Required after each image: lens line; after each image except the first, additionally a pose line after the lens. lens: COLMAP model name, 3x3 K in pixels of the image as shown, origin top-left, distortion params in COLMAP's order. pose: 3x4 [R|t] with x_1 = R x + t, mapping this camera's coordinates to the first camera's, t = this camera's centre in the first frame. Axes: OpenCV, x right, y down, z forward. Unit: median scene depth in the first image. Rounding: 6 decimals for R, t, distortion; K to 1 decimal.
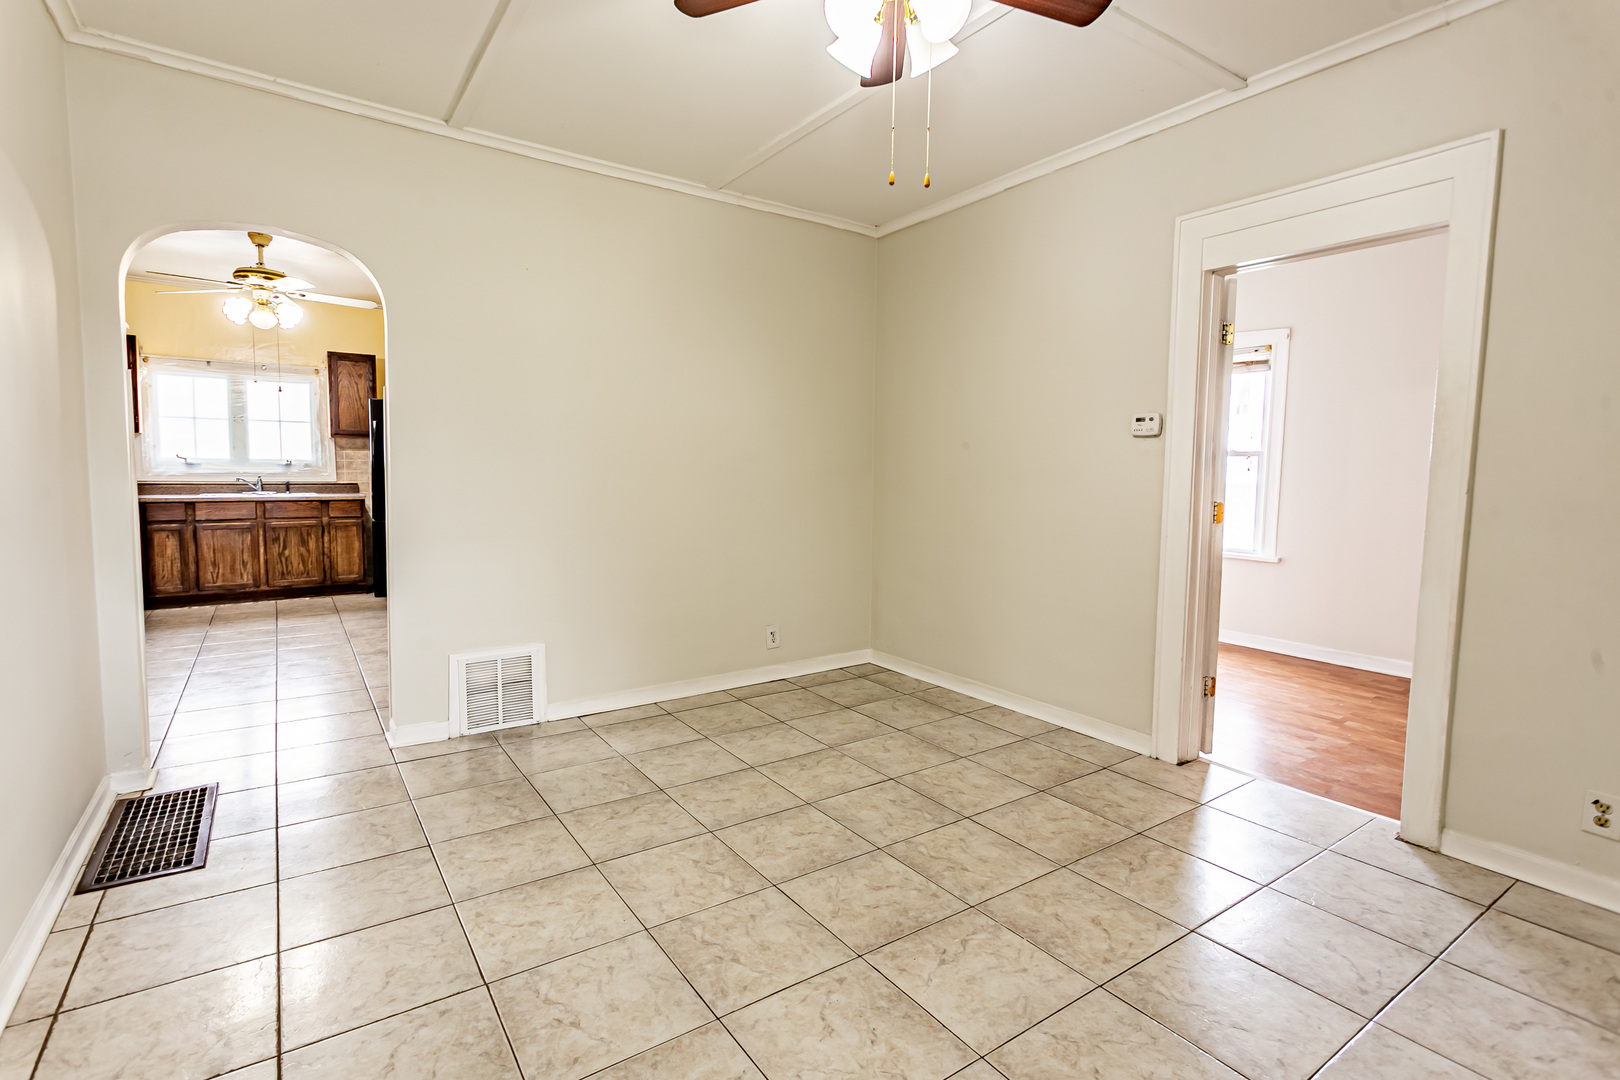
lens RADIAL K [[795.9, 0, 801.8], [0, 795.9, 517.2], [0, 0, 1]] dist [0.013027, -0.000619]
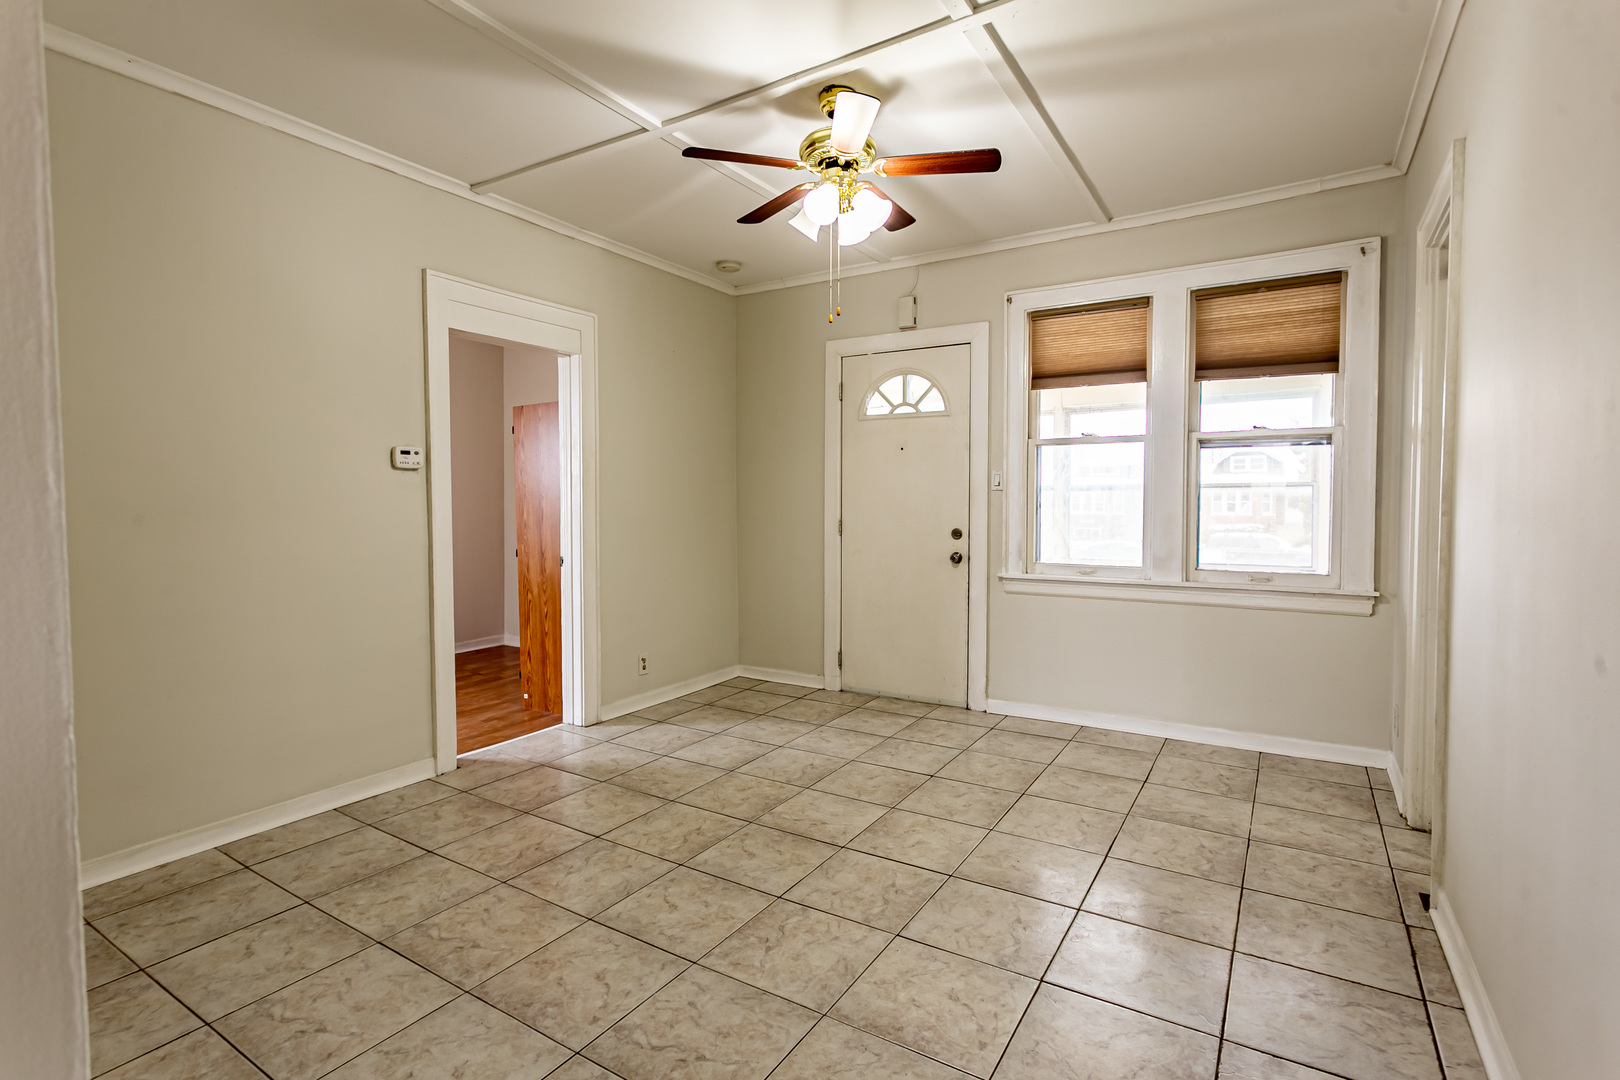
lens RADIAL K [[775.1, 0, 811.3], [0, 775.1, 531.0], [0, 0, 1]] dist [0.002087, 0.003083]
pose [[-0.412648, -0.041727, 0.909934, -1.218852], [0.058658, 0.995660, 0.072259, -0.115337], [-0.909000, 0.083192, -0.408409, 1.696297]]
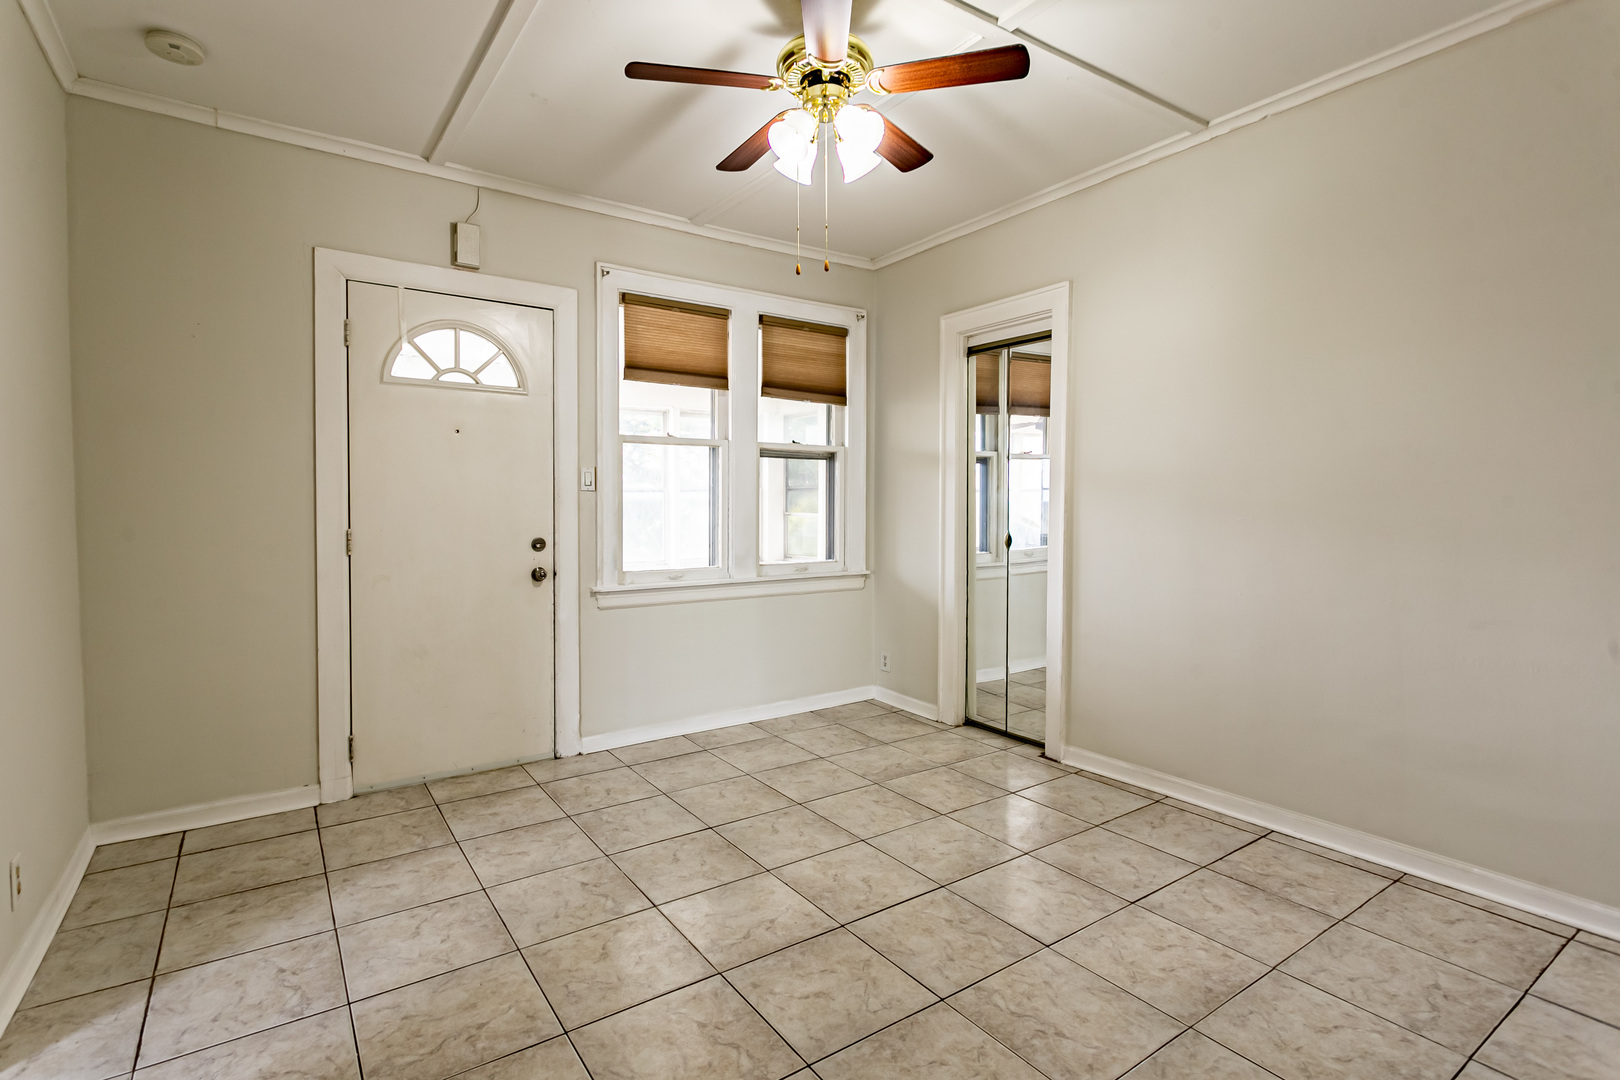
lens RADIAL K [[775.1, 0, 811.6], [0, 775.1, 529.2], [0, 0, 1]] dist [0.002087, 0.003083]
pose [[-0.999881, -0.006651, -0.013927, 0.148568], [-0.007980, 0.995190, 0.097636, -0.136839], [0.013211, 0.097735, -0.995125, 2.229145]]
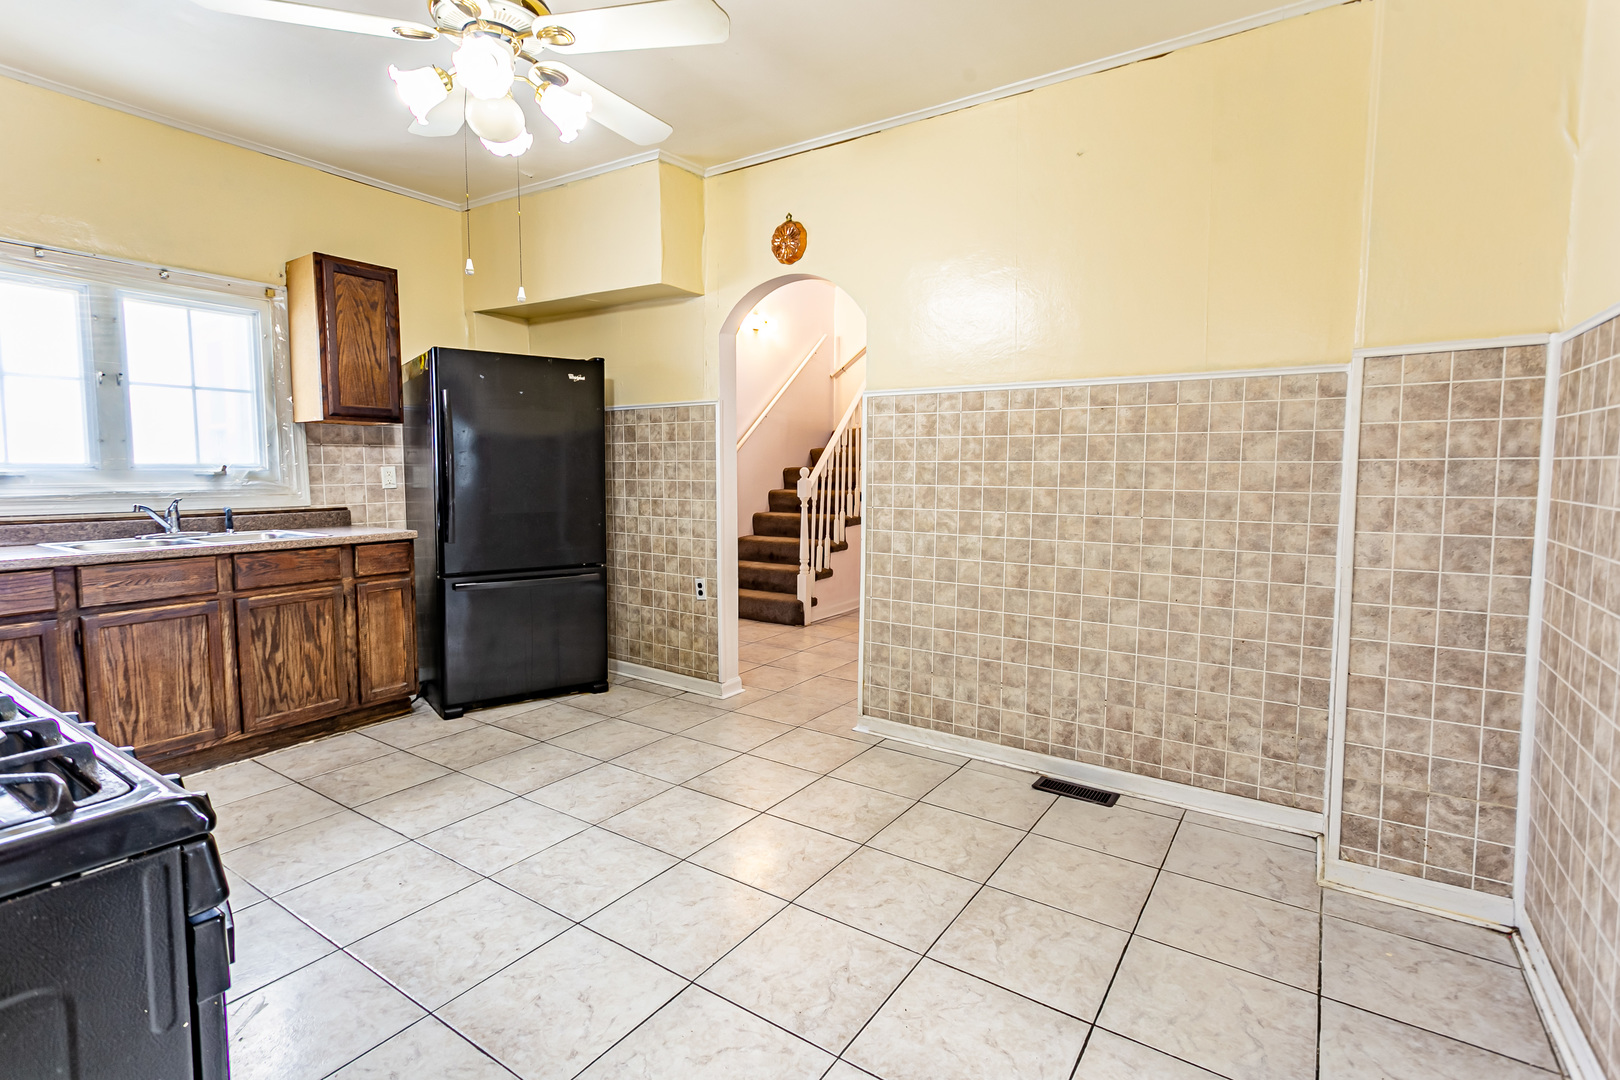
lens RADIAL K [[775.1, 0, 803.5], [0, 775.1, 524.0], [0, 0, 1]] dist [0.002087, 0.003083]
pose [[0.931605, -0.035290, 0.361756, -0.143828], [0.030217, 0.999350, 0.019673, -0.010008], [-0.362215, -0.007396, 0.932065, 0.124703]]
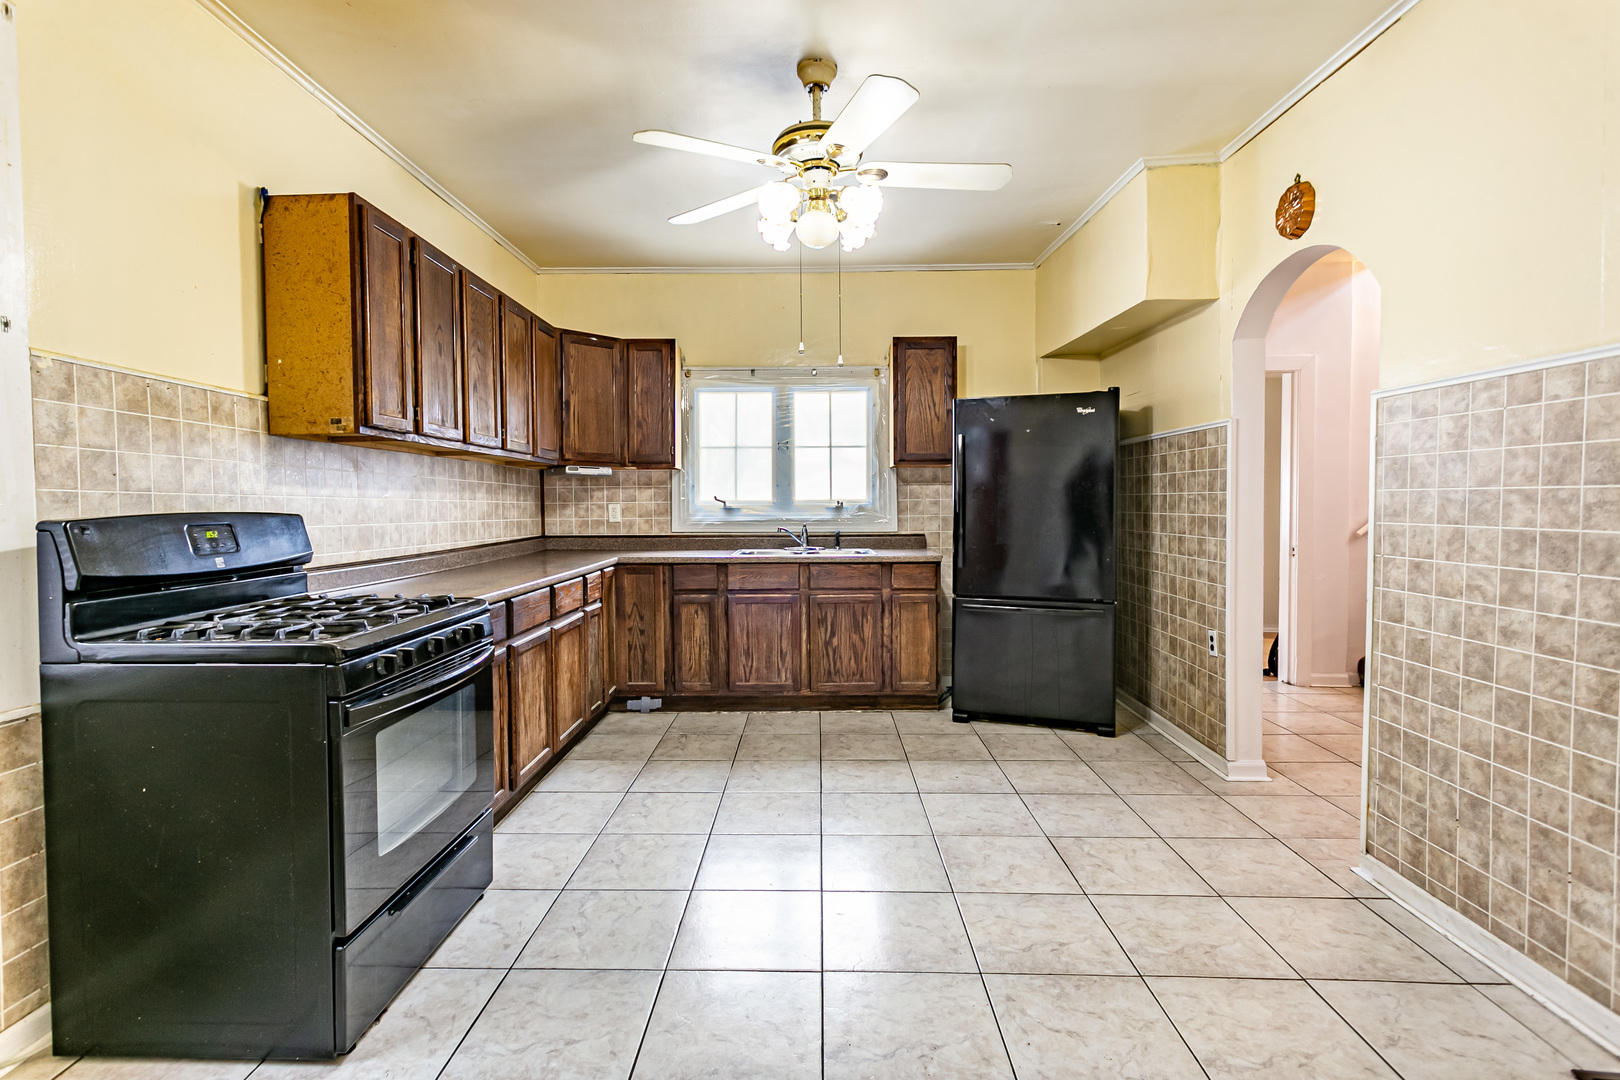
lens RADIAL K [[775.1, 0, 797.9], [0, 775.1, 526.2], [0, 0, 1]] dist [0.002087, 0.003083]
pose [[0.809689, 0.003235, -0.586850, -0.081901], [-0.021686, 0.999467, -0.024411, -0.009610], [0.586458, 0.032492, 0.809328, 0.128748]]
